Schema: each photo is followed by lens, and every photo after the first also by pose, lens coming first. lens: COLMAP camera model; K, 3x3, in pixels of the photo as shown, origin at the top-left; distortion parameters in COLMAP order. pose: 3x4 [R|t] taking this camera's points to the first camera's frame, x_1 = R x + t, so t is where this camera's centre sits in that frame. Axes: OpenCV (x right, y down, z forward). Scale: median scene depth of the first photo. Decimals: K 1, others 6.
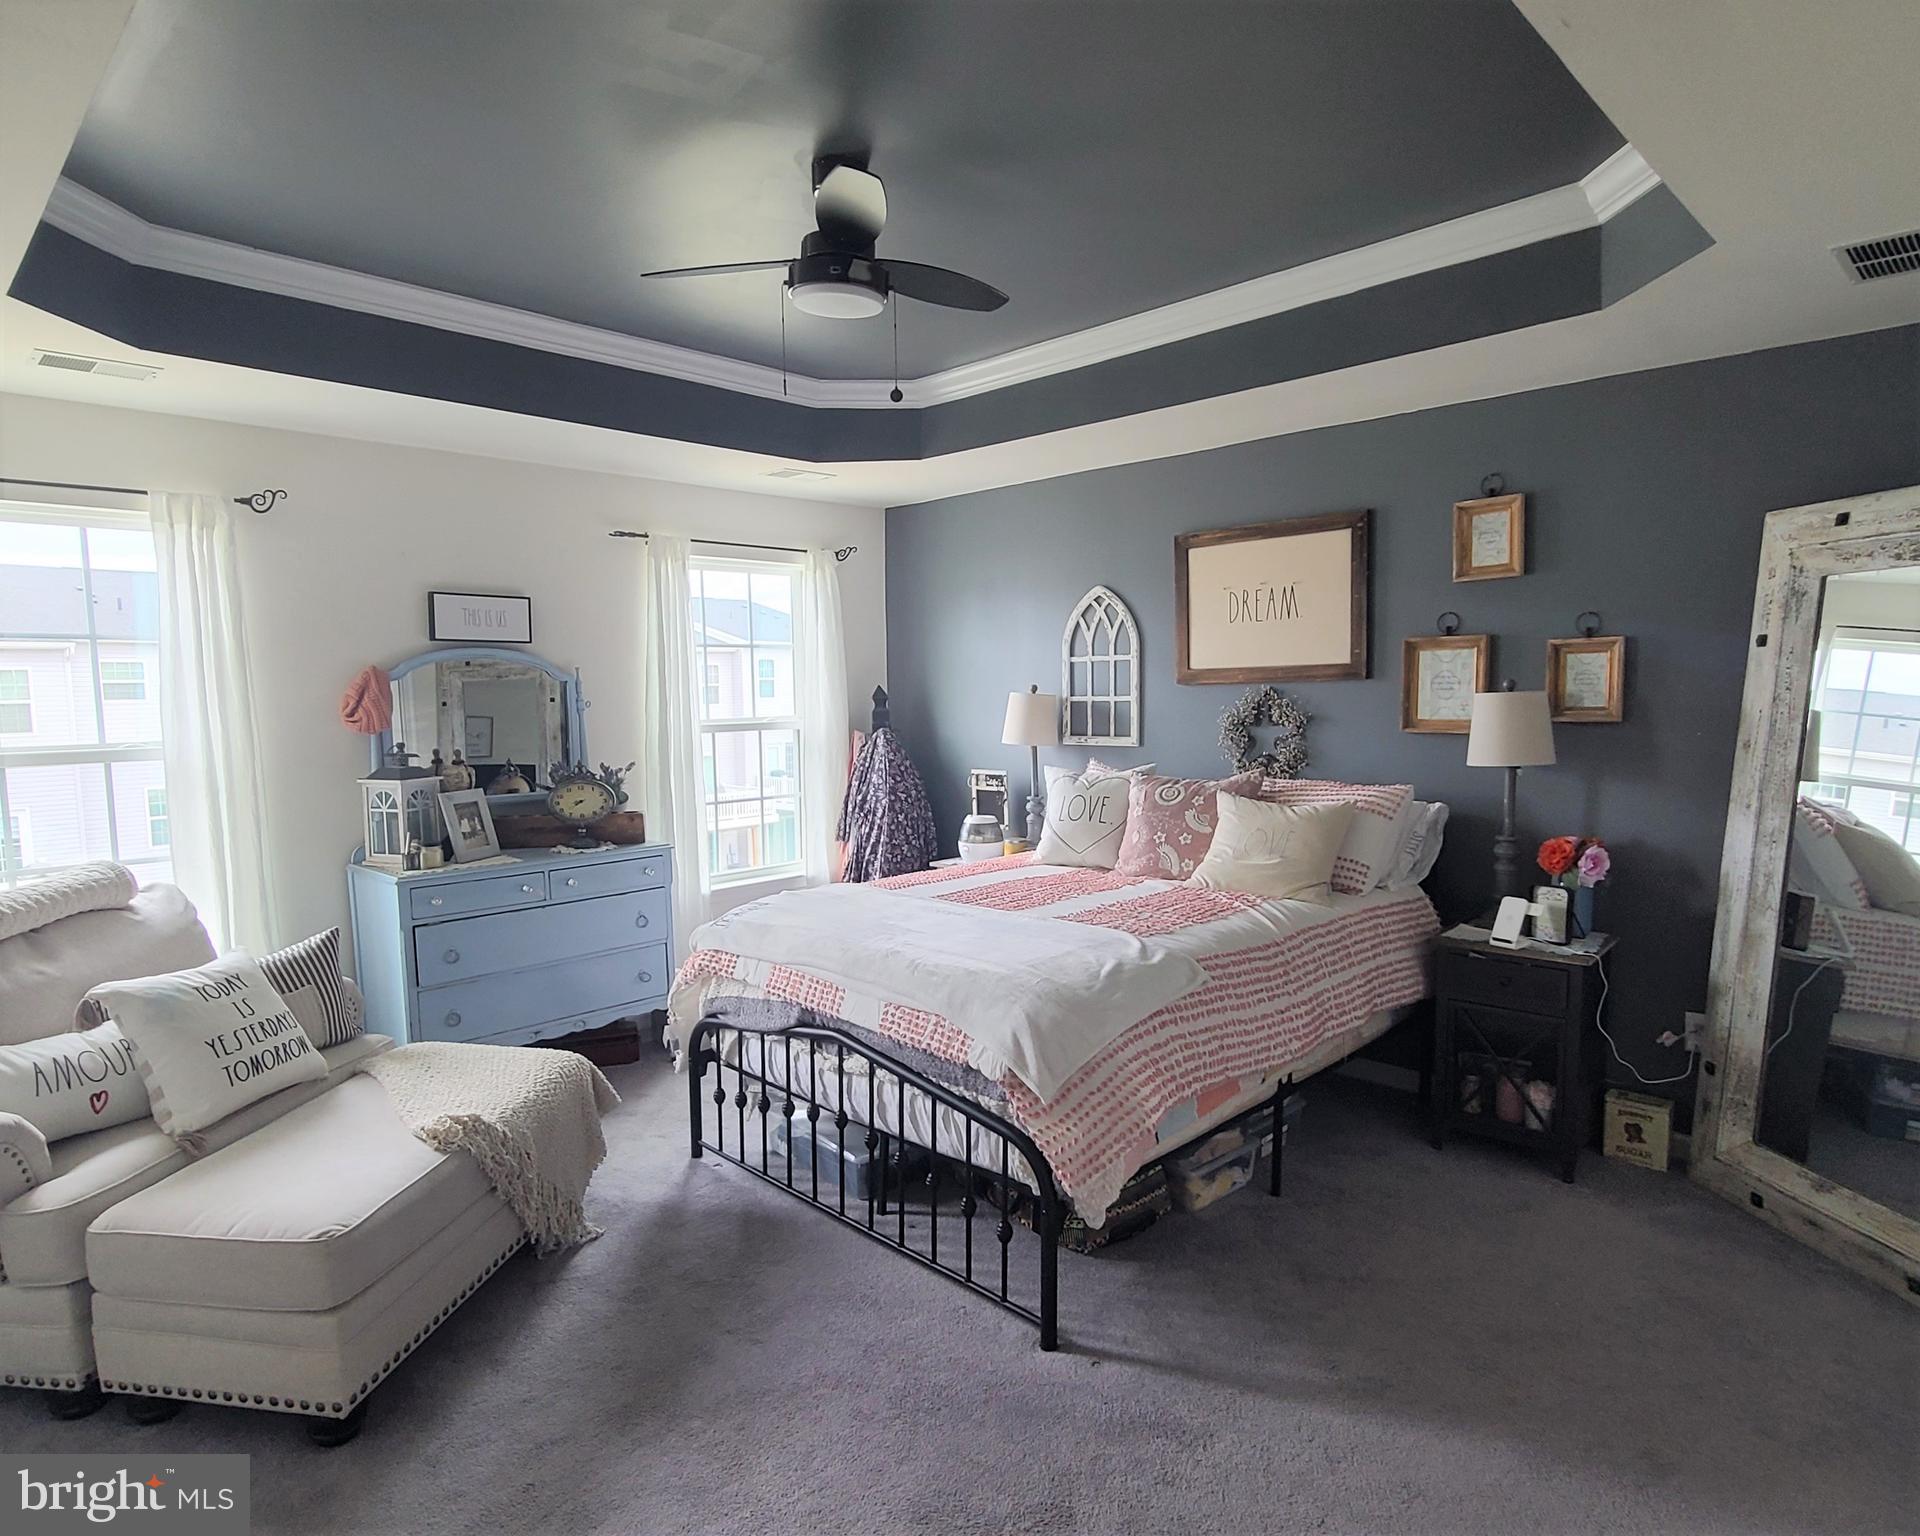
lens RADIAL K [[1122.1, 0, 982.4], [0, 1122.1, 792.5], [0, 0, 1]] dist [0.021741, 0.000111]
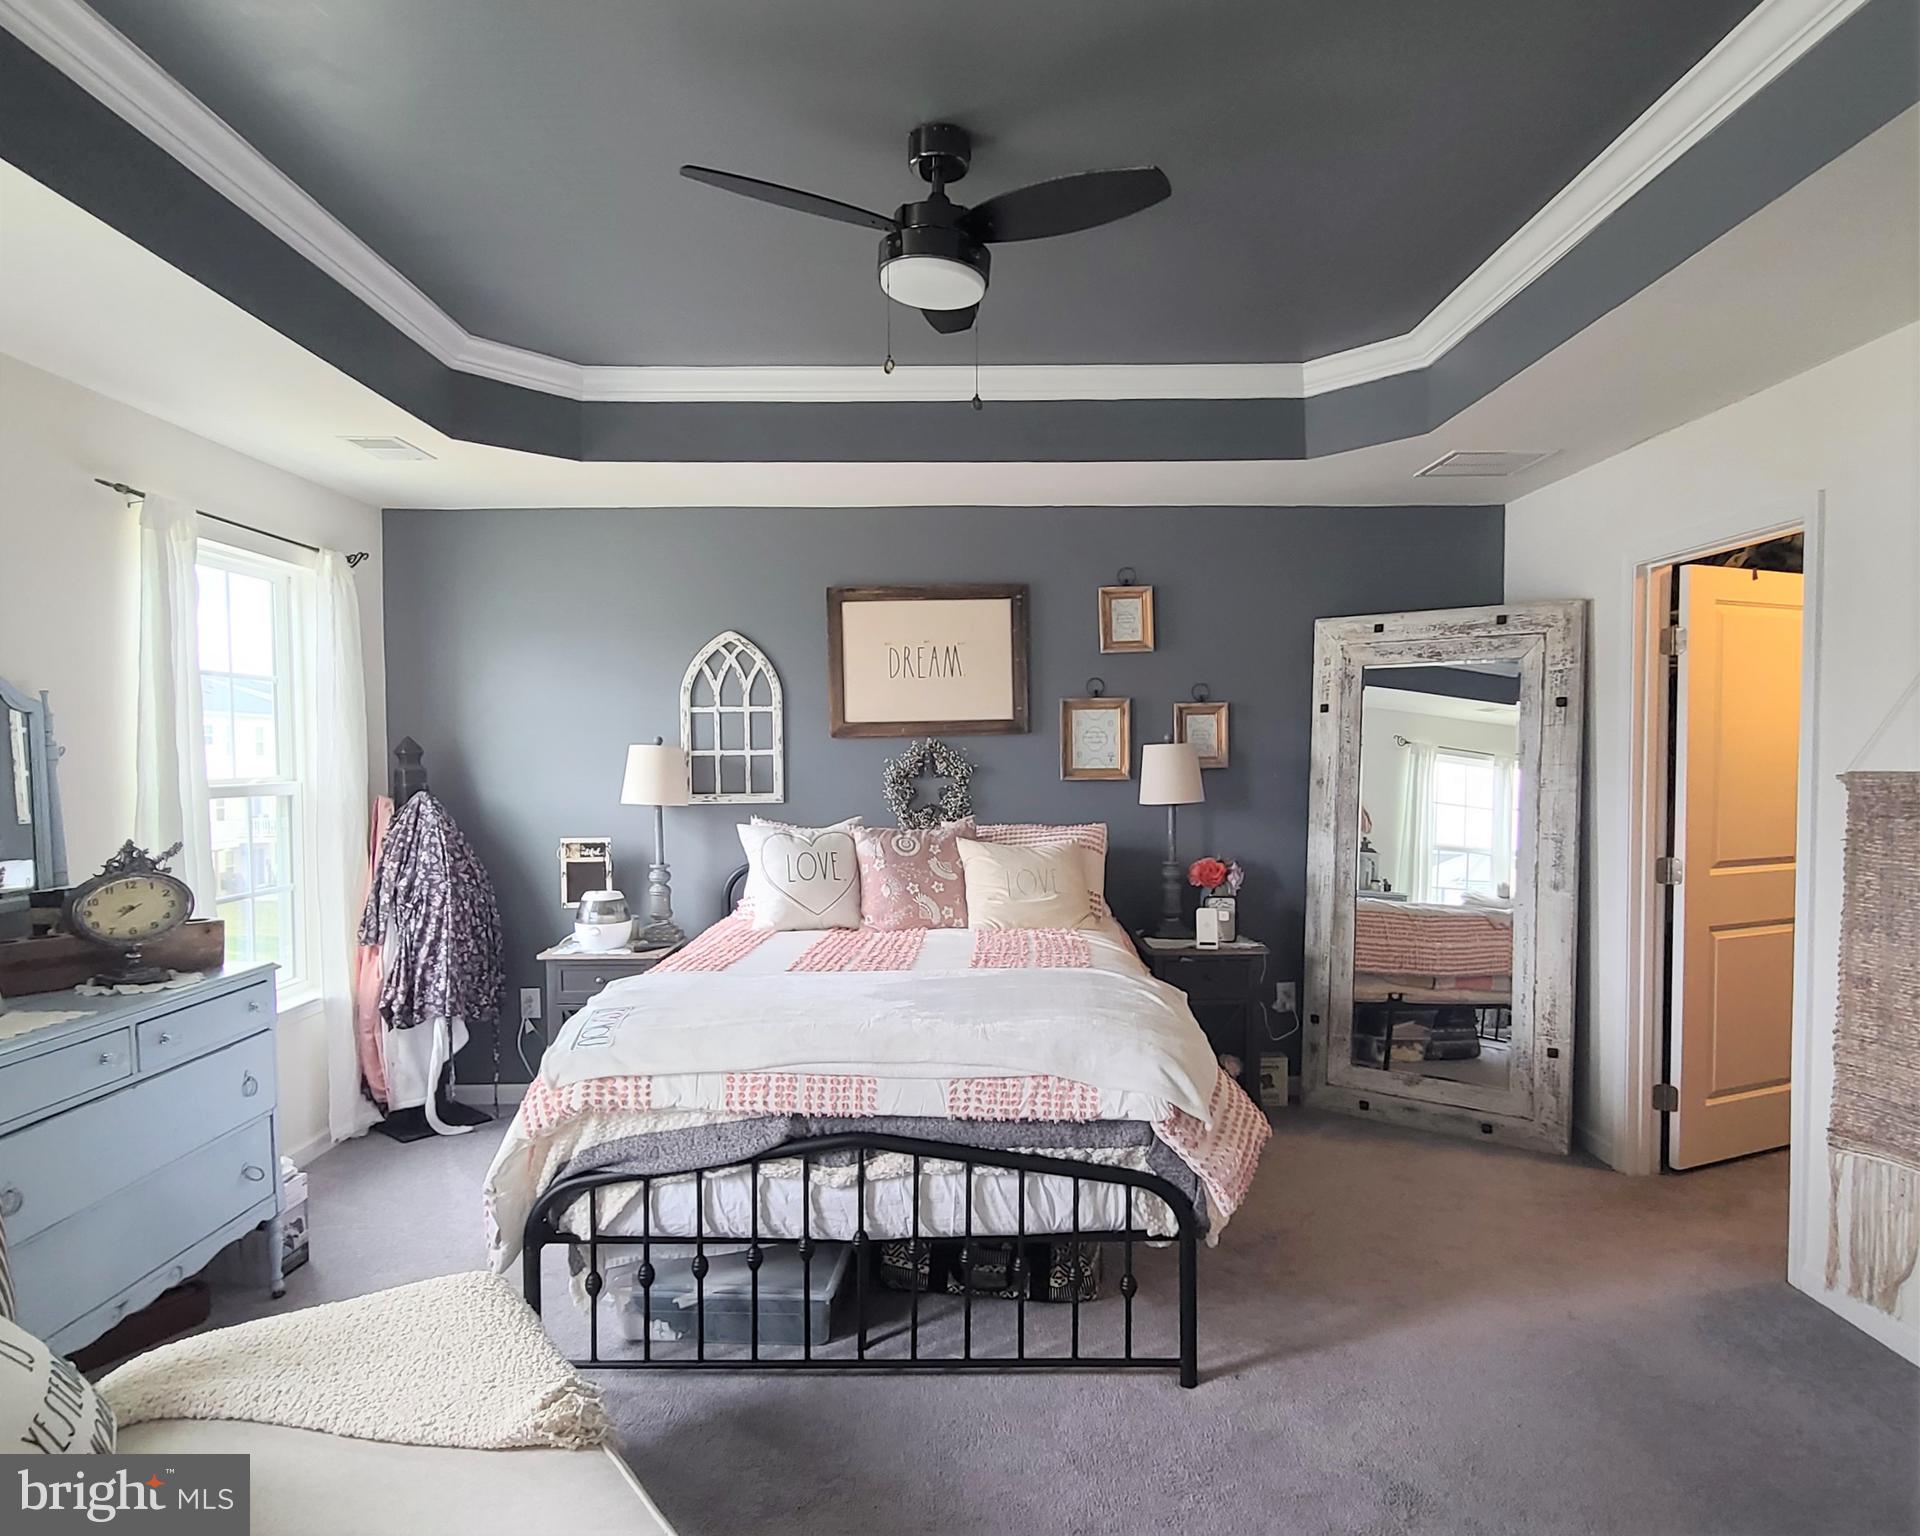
lens RADIAL K [[1122.1, 0, 982.4], [0, 1122.1, 792.5], [0, 0, 1]] dist [0.021741, 0.000111]
pose [[0.708662, -0.016438, 0.705357, -0.503237], [0.066277, 0.996859, -0.043357, 0.003164], [-0.702429, 0.077474, 0.707525, 0.257927]]
